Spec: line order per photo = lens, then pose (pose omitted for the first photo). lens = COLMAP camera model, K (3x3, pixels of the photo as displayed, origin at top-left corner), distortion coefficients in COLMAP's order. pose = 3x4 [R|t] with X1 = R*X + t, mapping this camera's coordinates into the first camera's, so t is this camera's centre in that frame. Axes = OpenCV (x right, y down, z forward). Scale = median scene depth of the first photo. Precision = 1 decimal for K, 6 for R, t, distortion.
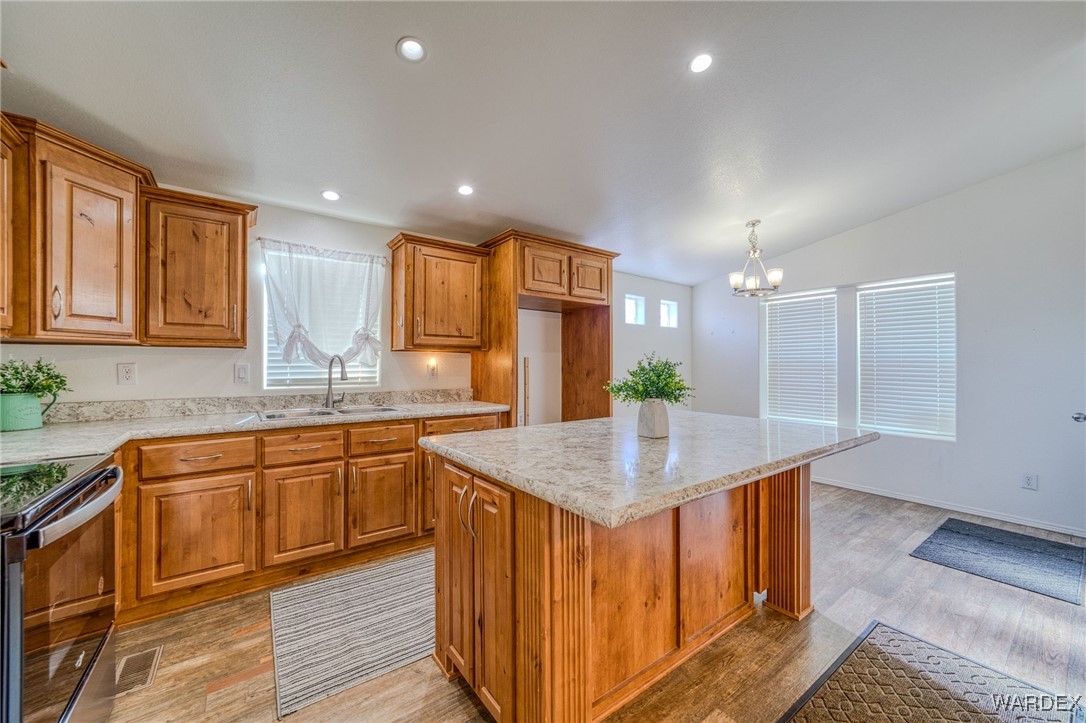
lens RADIAL K [[416.5, 0, 543.1], [0, 416.5, 358.3], [0, 0, 1]] dist [-0.011689, 0.006499]
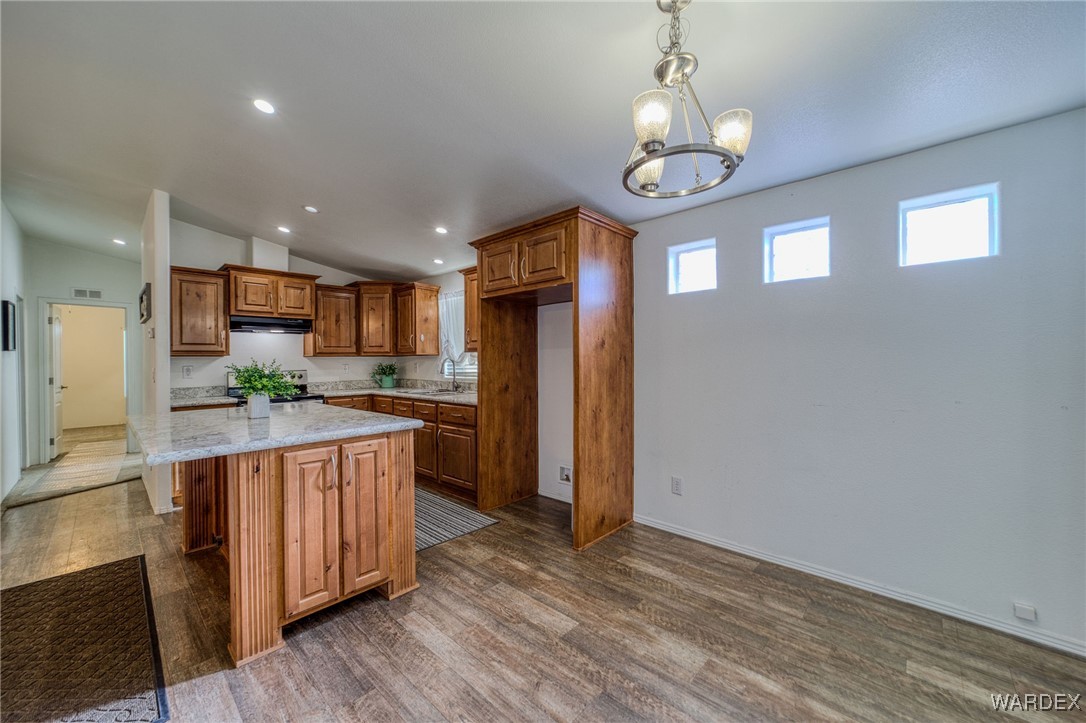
lens RADIAL K [[416.5, 0, 545.3], [0, 416.5, 360.9], [0, 0, 1]] dist [-0.011689, 0.006499]
pose [[0.172817, -0.015577, -0.984831, 2.187119], [0.032532, 0.999420, -0.010099, 0.053570], [0.984417, -0.030294, 0.173224, 1.828048]]
